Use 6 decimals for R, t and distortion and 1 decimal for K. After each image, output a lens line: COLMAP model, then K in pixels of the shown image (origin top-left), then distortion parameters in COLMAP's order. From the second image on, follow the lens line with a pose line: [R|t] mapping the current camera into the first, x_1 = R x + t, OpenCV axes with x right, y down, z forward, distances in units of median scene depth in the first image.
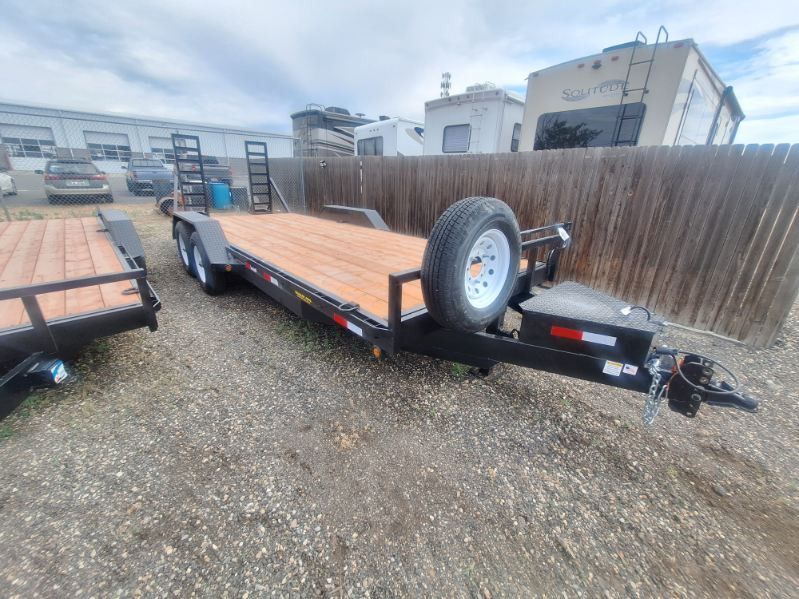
lens RADIAL K [[328.0, 0, 401.9], [0, 328.0, 293.8], [0, 0, 1]] dist [0.008150, -0.000470]
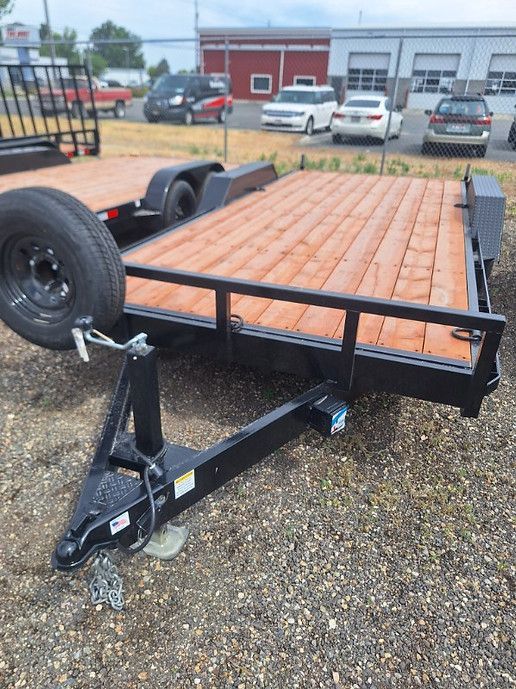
lens RADIAL K [[461.9, 0, 260.0], [0, 461.9, 350.2], [0, 0, 1]] dist [0.004354, 0.001617]
pose [[0.451020, 0.423979, -0.785380, -0.209282], [-0.324189, 0.897685, 0.298434, -0.071813], [0.831554, 0.120012, 0.542324, 0.159992]]
